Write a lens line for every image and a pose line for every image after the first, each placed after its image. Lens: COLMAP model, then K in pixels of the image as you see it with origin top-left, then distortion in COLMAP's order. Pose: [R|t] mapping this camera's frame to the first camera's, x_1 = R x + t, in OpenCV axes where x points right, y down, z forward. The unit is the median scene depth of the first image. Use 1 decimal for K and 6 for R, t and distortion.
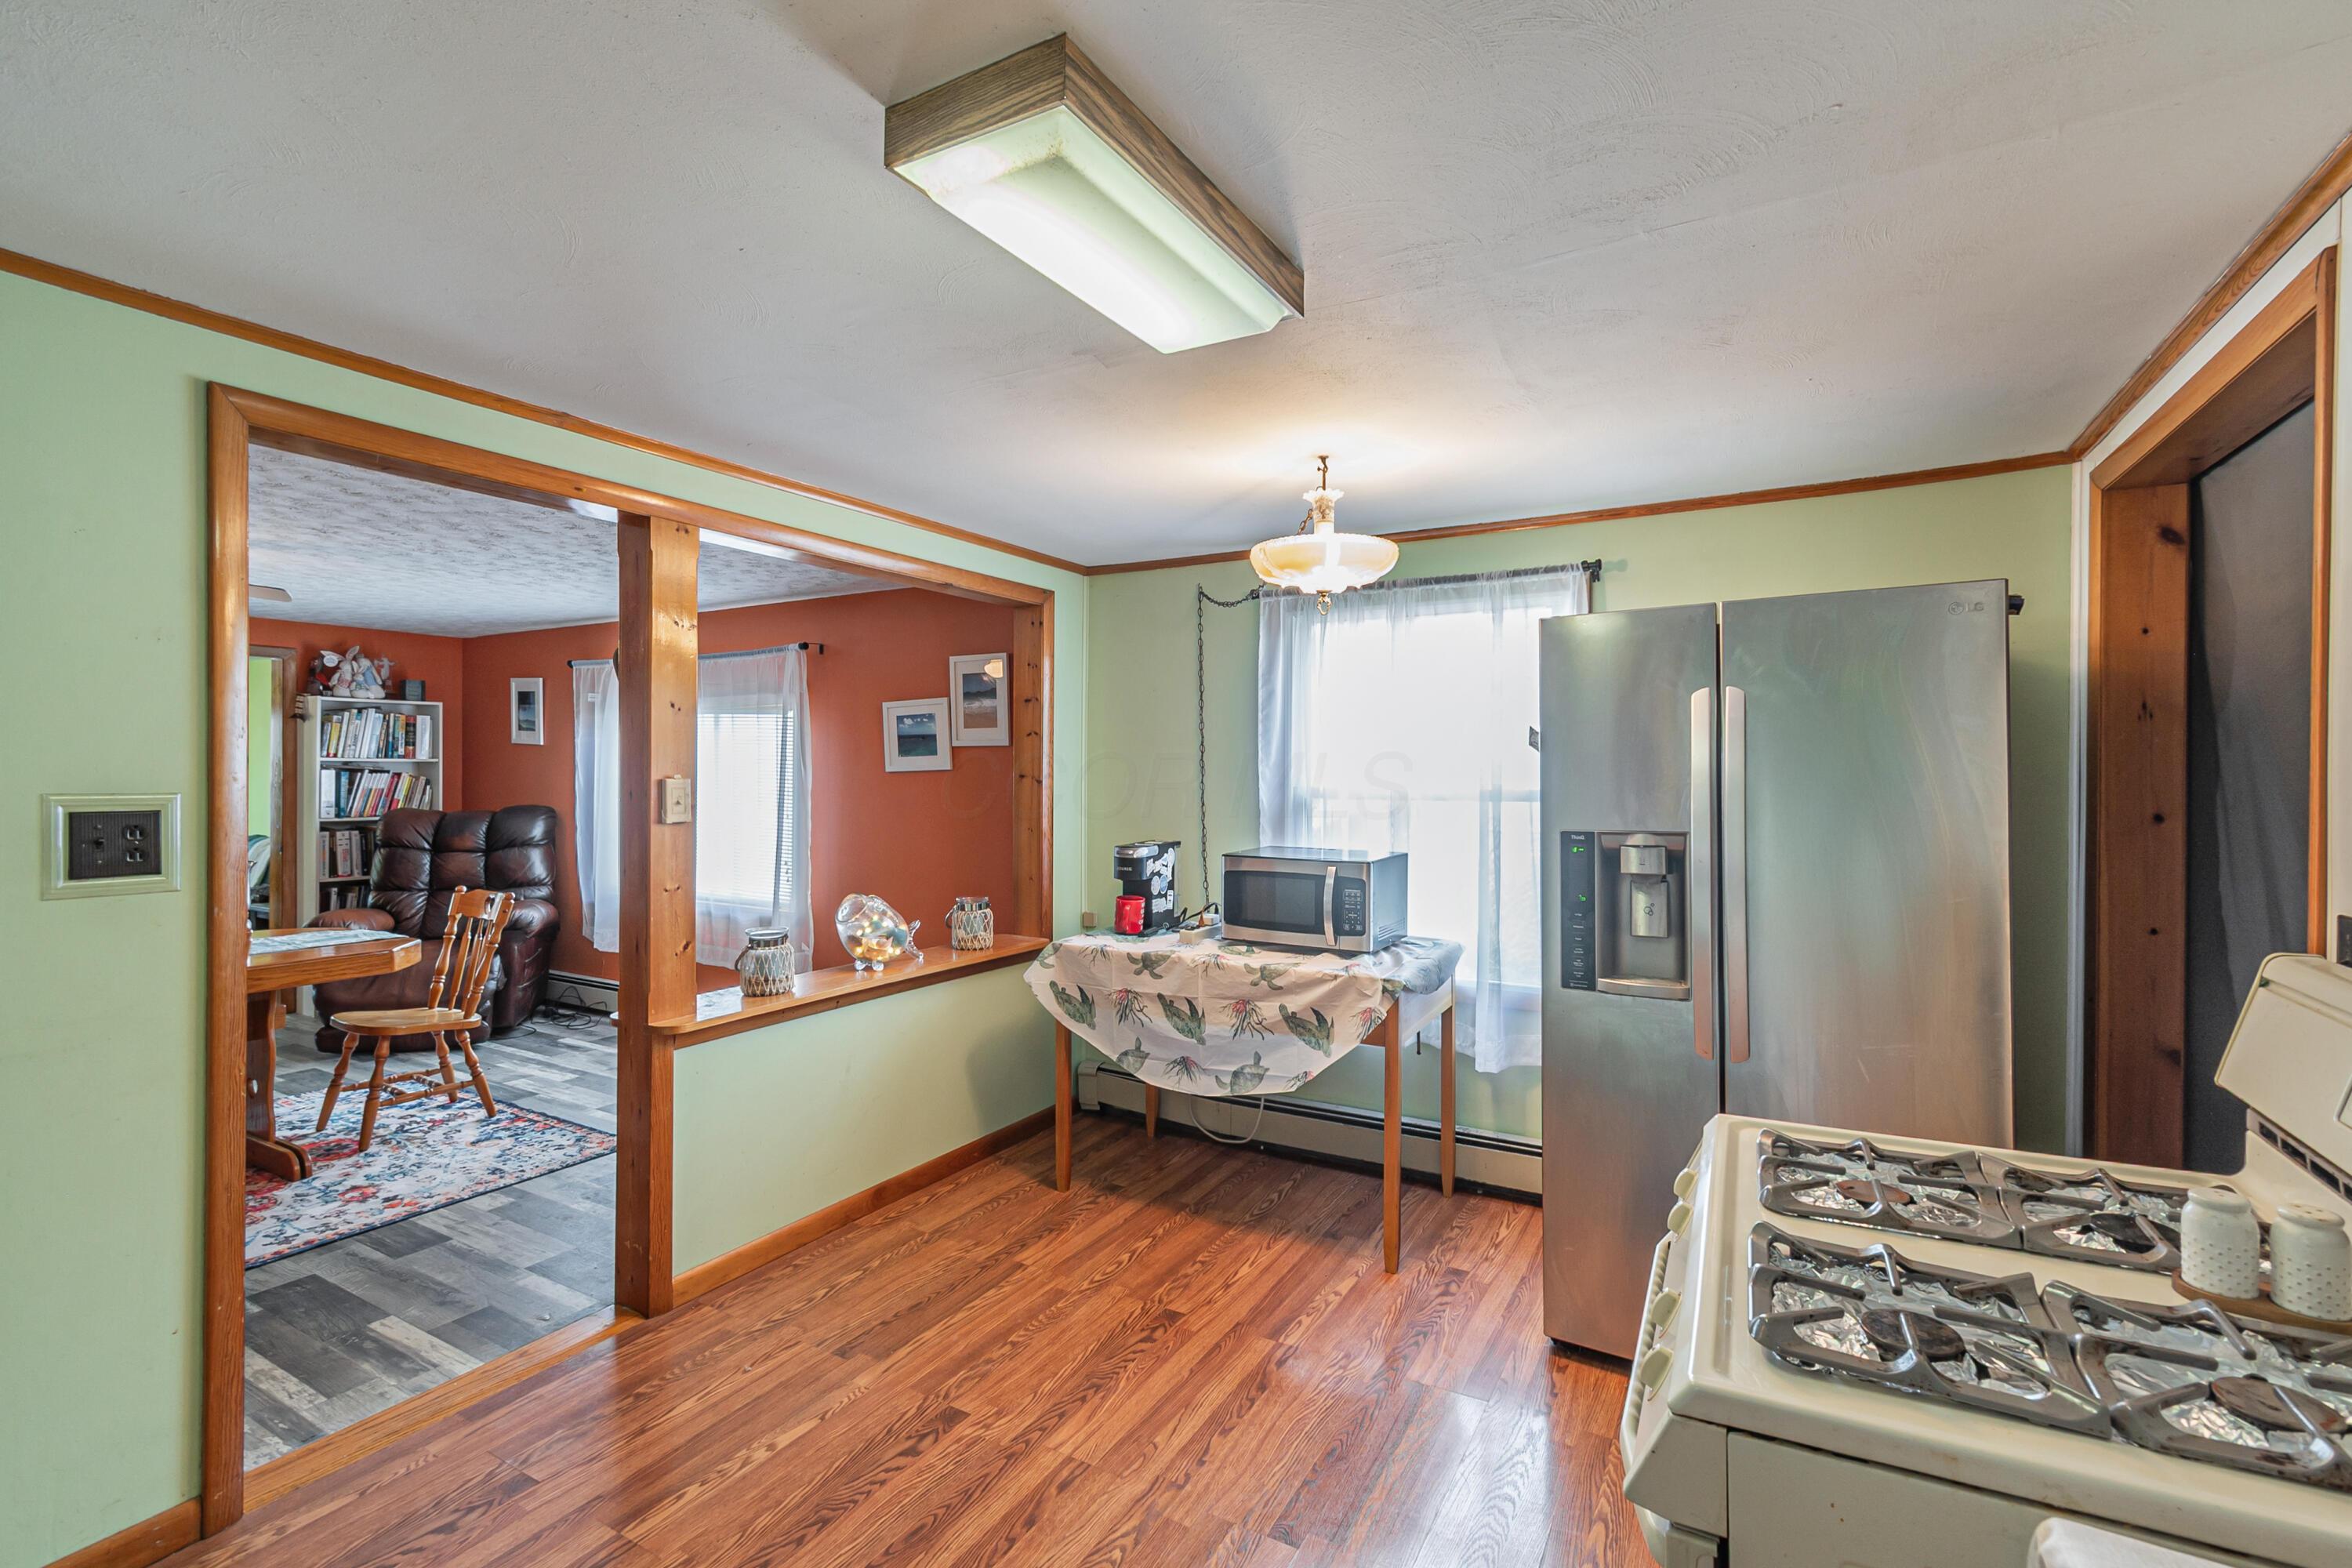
lens RADIAL K [[1042.7, 0, 1194.1], [0, 1042.7, 783.0], [0, 0, 1]] dist [-0.001020, -0.000427]
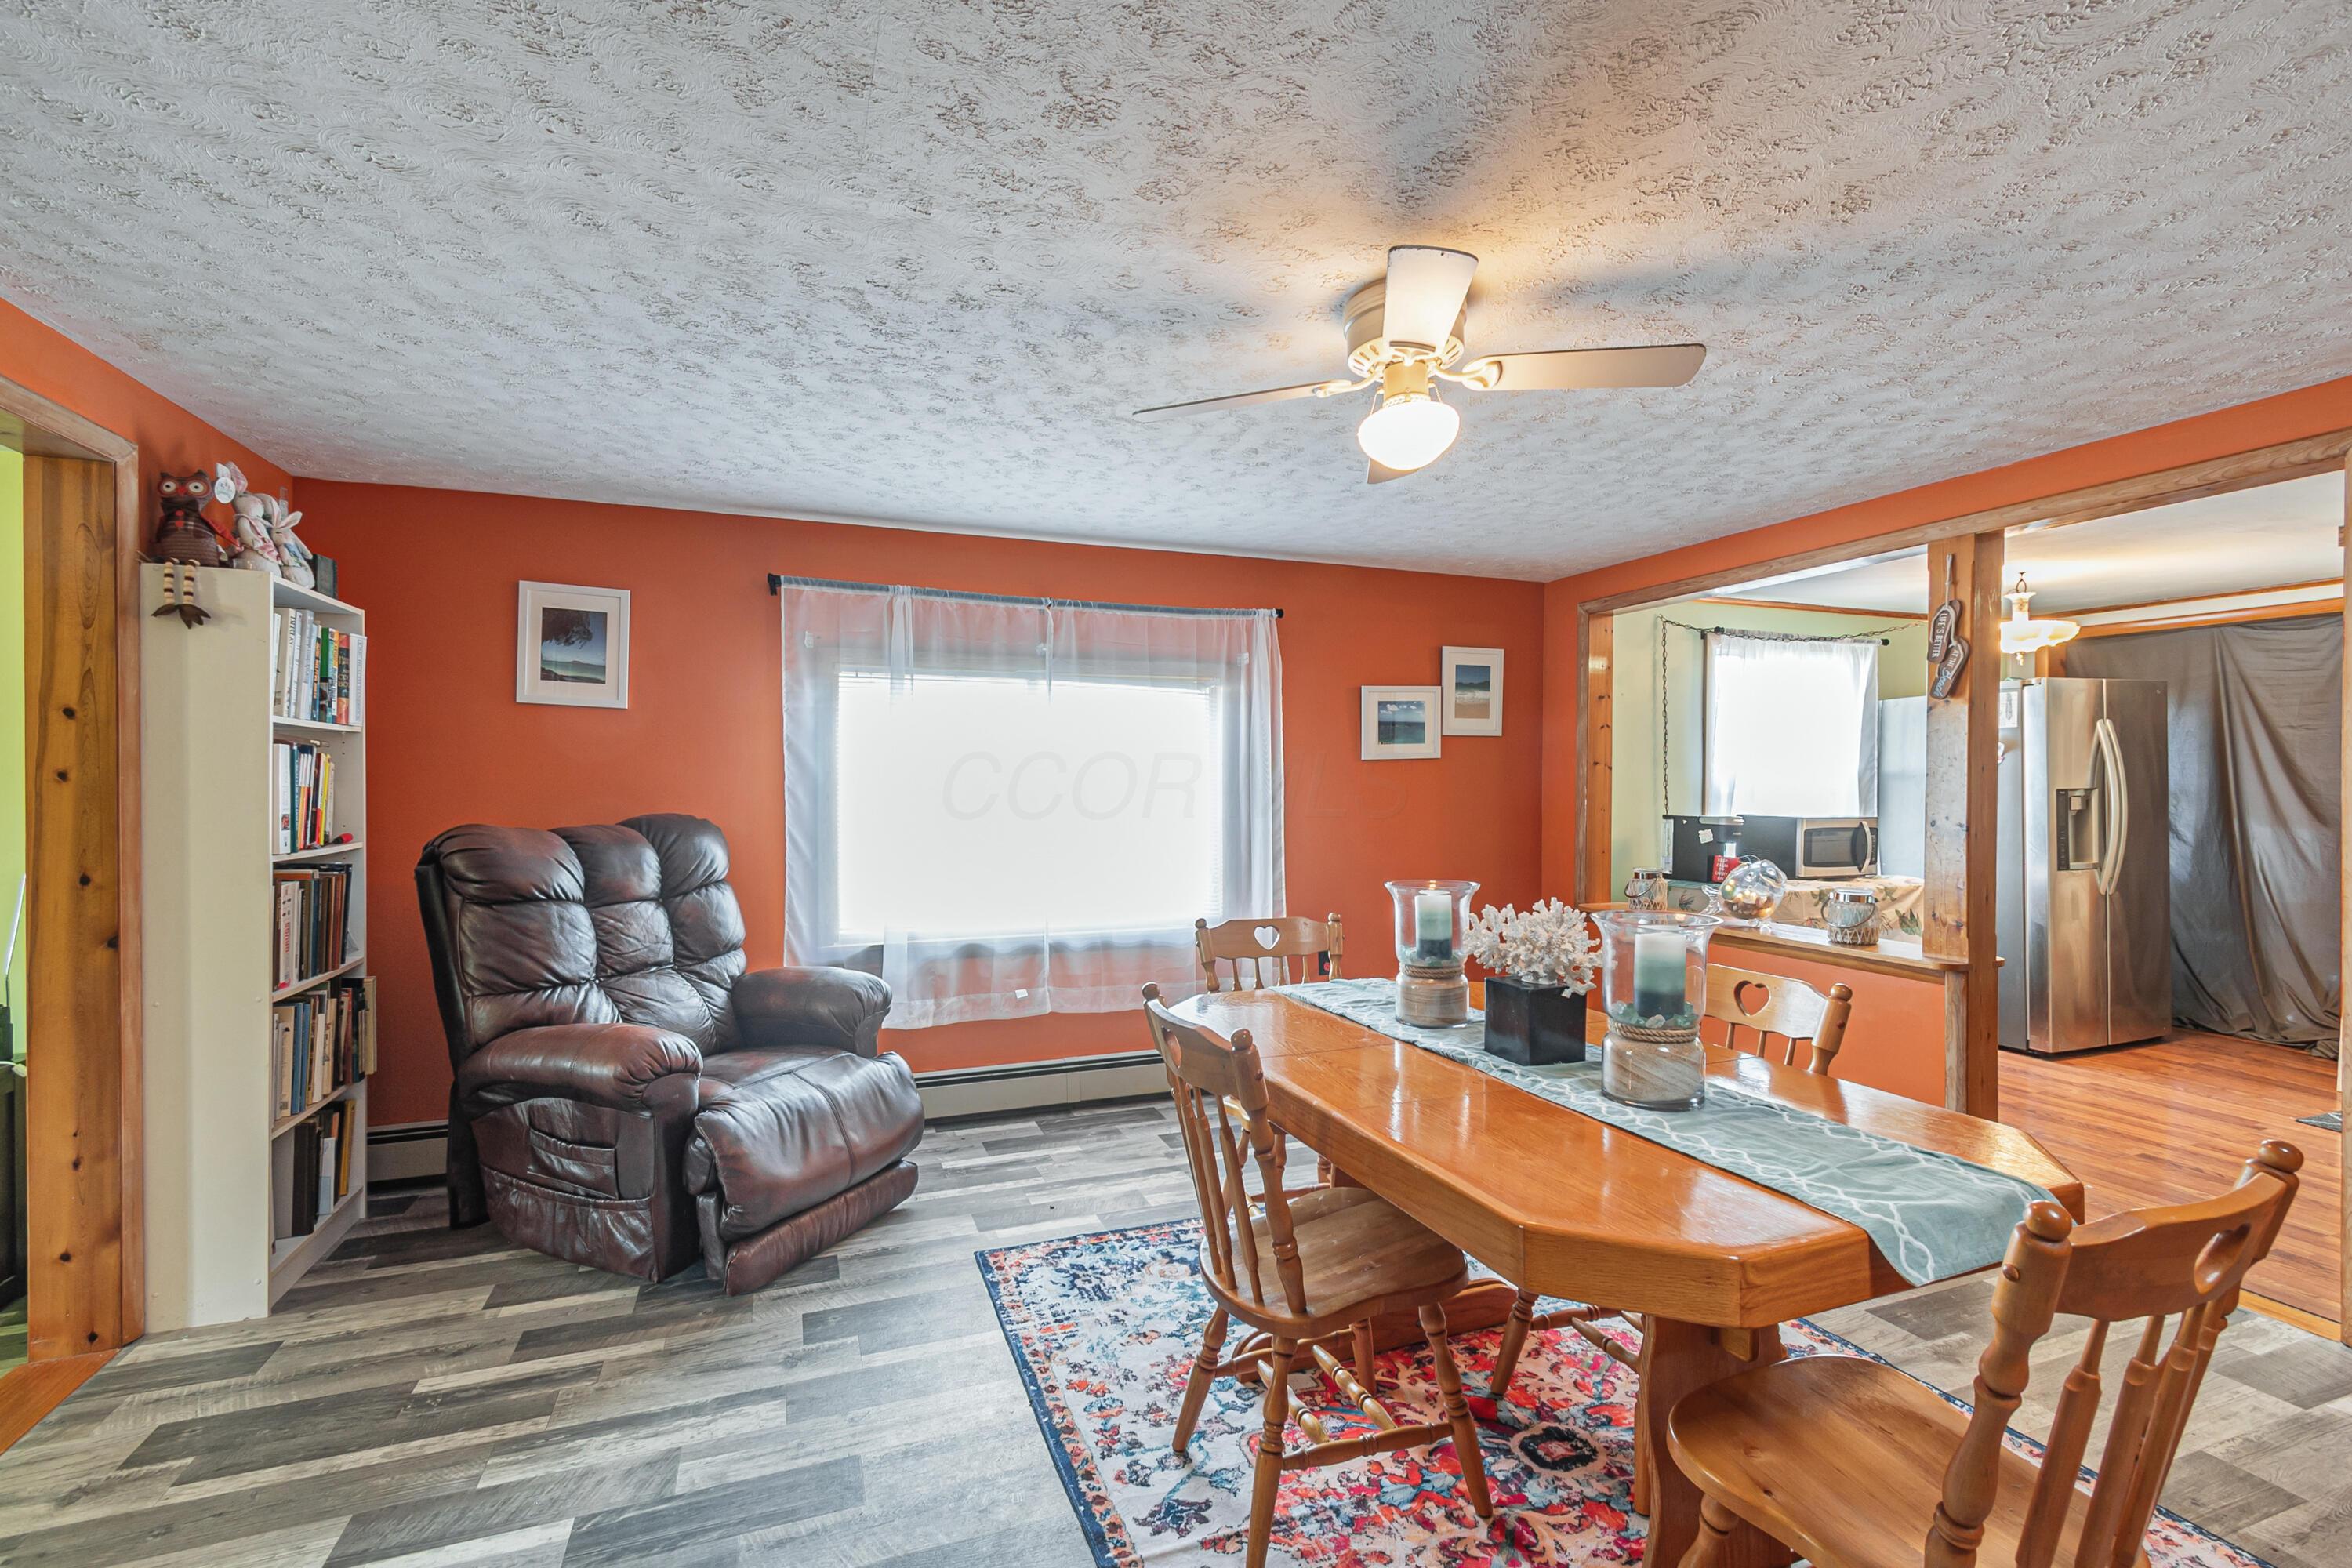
lens RADIAL K [[1042.7, 0, 1194.1], [0, 1042.7, 783.0], [0, 0, 1]] dist [-0.001020, -0.000427]
pose [[0.638624, -0.002598, 0.769515, -1.119935], [0.012650, 0.999895, -0.007123, 0.015030], [-0.769415, 0.014283, 0.638589, 0.518014]]
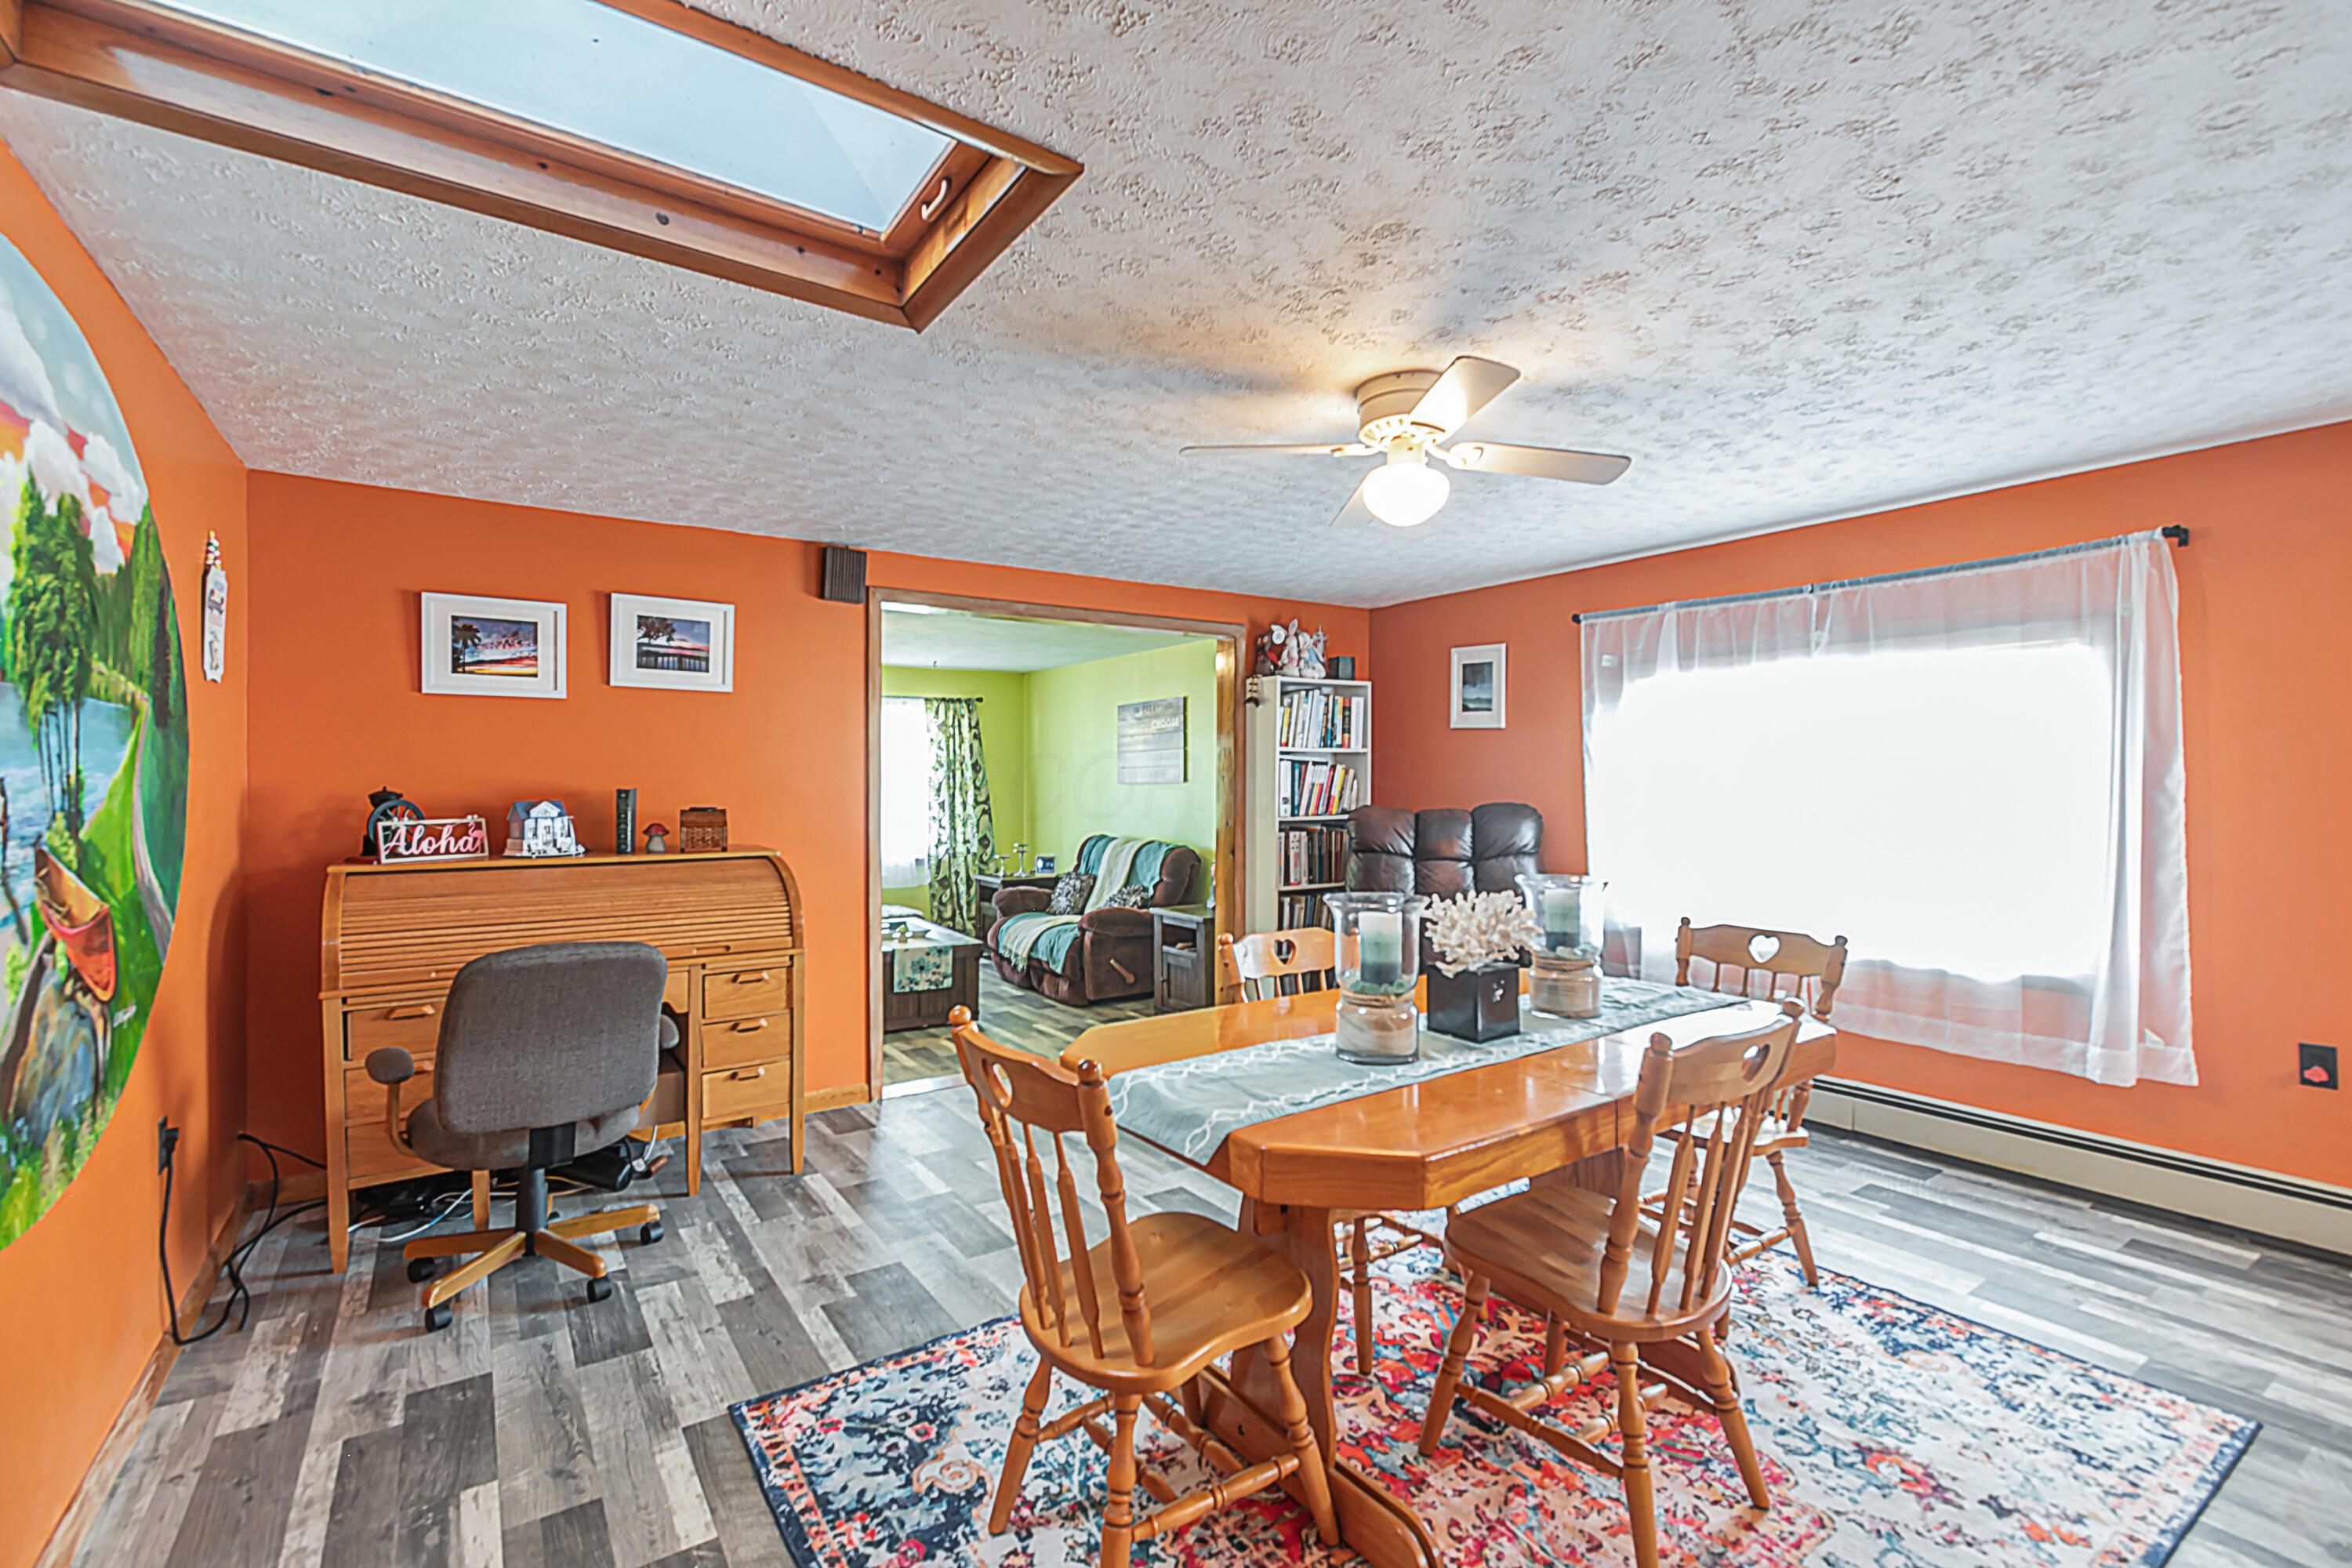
lens RADIAL K [[1042.7, 0, 1194.1], [0, 1042.7, 783.0], [0, 0, 1]] dist [-0.001020, -0.000427]
pose [[0.901180, -0.005359, -0.433413, -0.637875], [0.000383, 0.999933, -0.011566, 0.019268], [0.433446, 0.010257, 0.901121, 0.227143]]
